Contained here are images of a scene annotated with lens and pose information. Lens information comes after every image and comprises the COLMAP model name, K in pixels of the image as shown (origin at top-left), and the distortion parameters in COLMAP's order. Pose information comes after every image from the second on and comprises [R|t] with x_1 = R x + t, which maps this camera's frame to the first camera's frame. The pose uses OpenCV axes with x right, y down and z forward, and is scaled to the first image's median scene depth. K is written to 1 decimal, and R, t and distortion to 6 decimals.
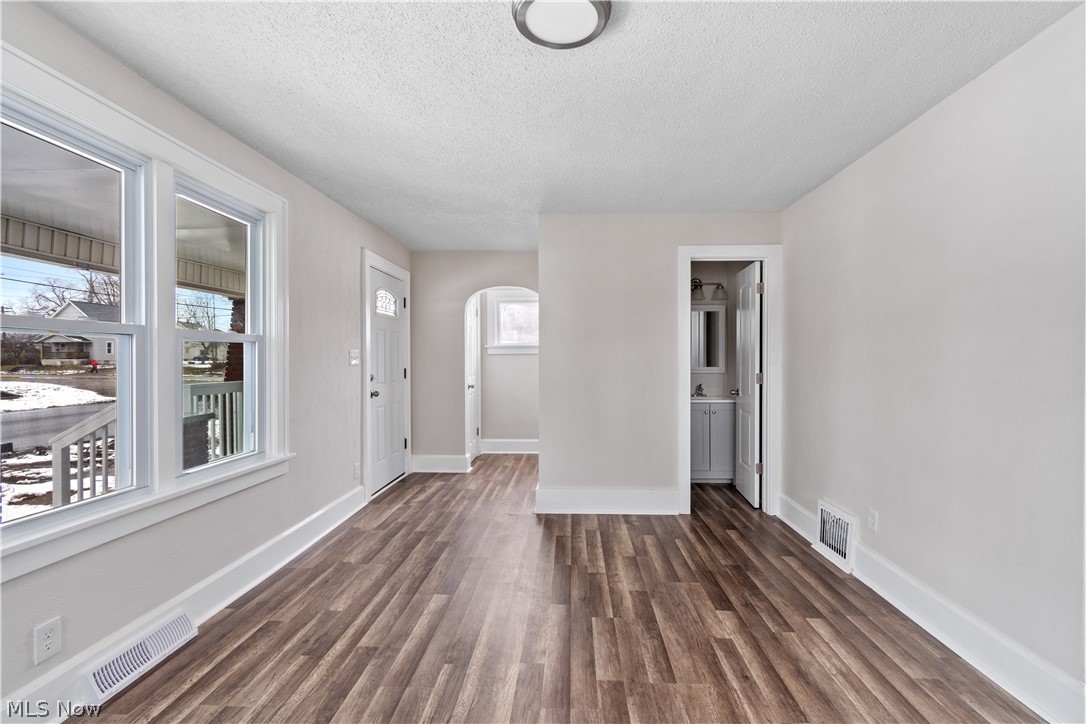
lens RADIAL K [[484.5, 0, 544.9], [0, 484.5, 365.3], [0, 0, 1]] dist [0.001950, -0.000763]
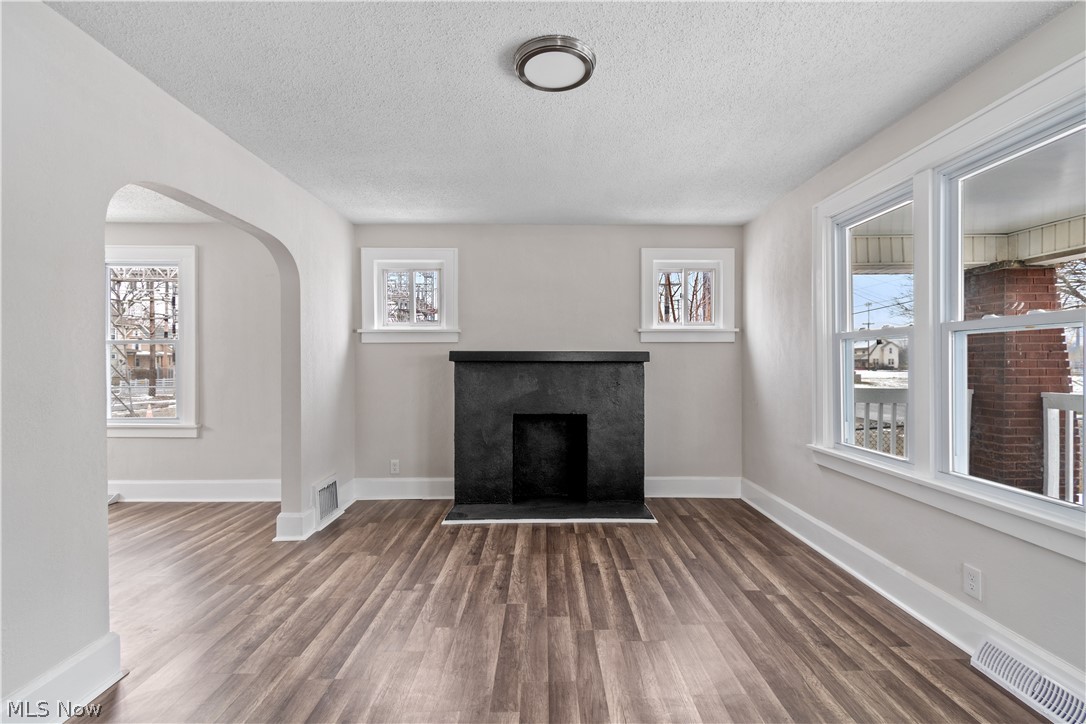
lens RADIAL K [[484.5, 0, 553.0], [0, 484.5, 359.7], [0, 0, 1]] dist [0.001950, -0.000763]
pose [[-0.996852, 0.001056, -0.079283, 0.120788], [0.000051, 0.999920, 0.012678, -0.010011], [0.079290, 0.012634, -0.996772, 1.968792]]
